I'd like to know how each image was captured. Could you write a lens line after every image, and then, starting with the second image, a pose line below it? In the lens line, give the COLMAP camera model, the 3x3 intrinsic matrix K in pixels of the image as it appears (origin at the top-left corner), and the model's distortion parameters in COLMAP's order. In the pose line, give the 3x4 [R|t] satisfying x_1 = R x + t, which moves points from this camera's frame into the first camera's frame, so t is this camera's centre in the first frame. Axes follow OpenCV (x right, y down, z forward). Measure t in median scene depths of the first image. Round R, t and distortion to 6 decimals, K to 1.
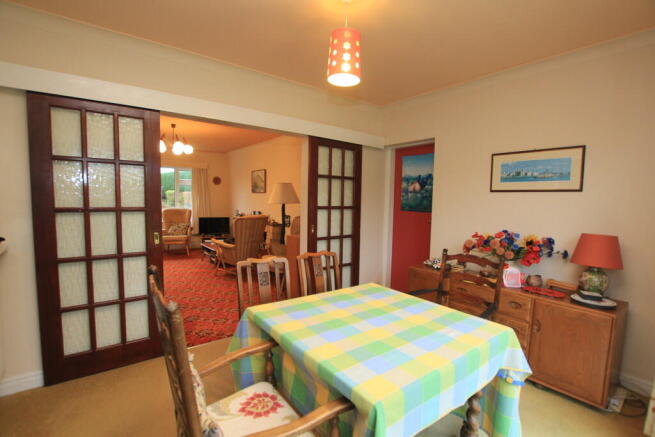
lens RADIAL K [[298.0, 0, 327.5], [0, 298.0, 218.5], [0, 0, 1]] dist [-0.000005, -0.000018]
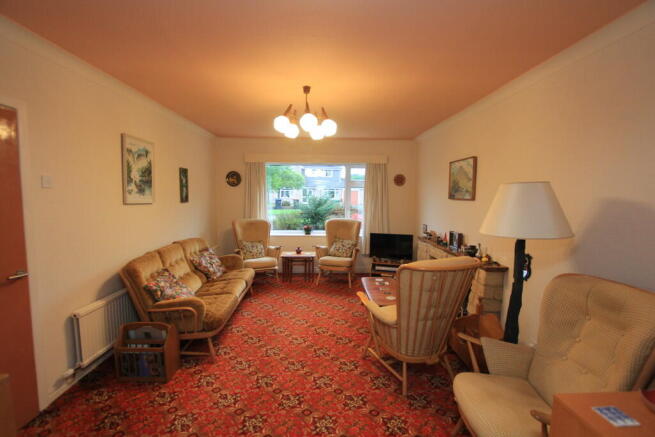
lens RADIAL K [[298.0, 0, 327.5], [0, 298.0, 218.5], [0, 0, 1]] dist [-0.000005, -0.000018]
pose [[0.785000, 0.046437, -0.617753, -0.078689], [-0.043129, 0.998864, 0.020280, -0.050718], [0.617992, 0.010723, 0.786111, 0.398814]]
